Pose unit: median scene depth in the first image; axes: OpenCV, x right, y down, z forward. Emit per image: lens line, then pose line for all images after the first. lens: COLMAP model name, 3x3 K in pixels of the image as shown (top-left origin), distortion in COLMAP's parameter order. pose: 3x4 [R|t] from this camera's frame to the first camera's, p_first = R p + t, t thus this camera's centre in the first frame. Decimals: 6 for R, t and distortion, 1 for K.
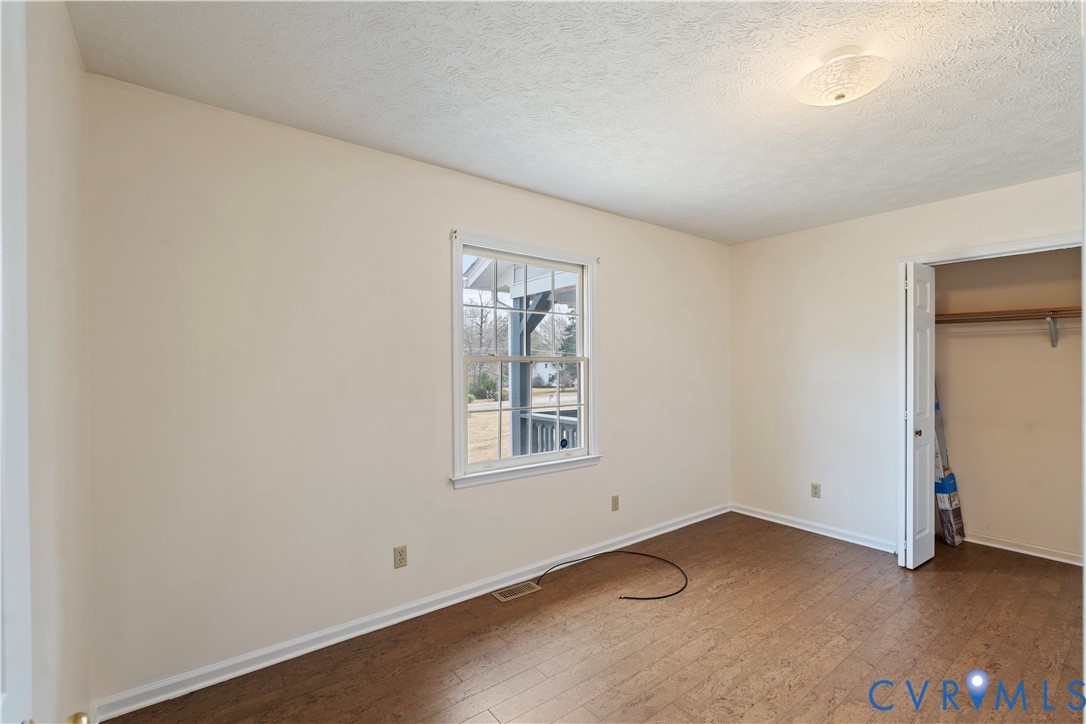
lens RADIAL K [[488.6, 0, 544.4], [0, 488.6, 371.9], [0, 0, 1]] dist [-0.002095, -0.000338]
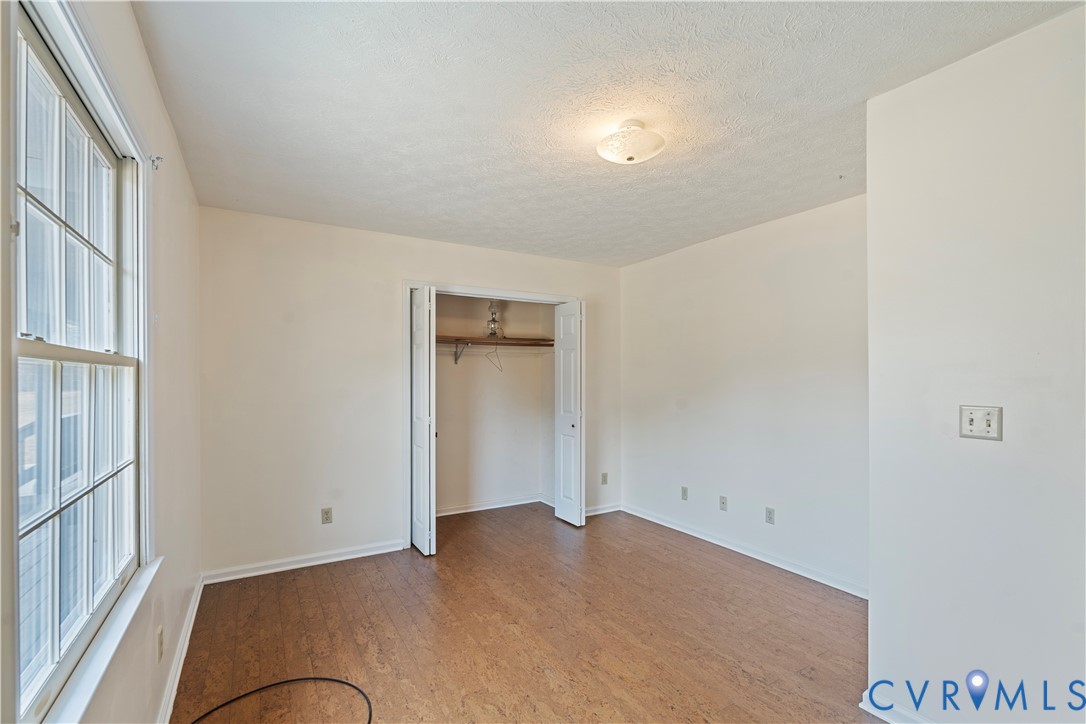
lens RADIAL K [[488.6, 0, 544.4], [0, 488.6, 371.9], [0, 0, 1]] dist [-0.002095, -0.000338]
pose [[0.111650, 0.011411, 0.993682, -0.360403], [0.014725, 0.999805, -0.013136, -0.004980], [-0.993638, 0.016098, 0.111461, 0.602739]]
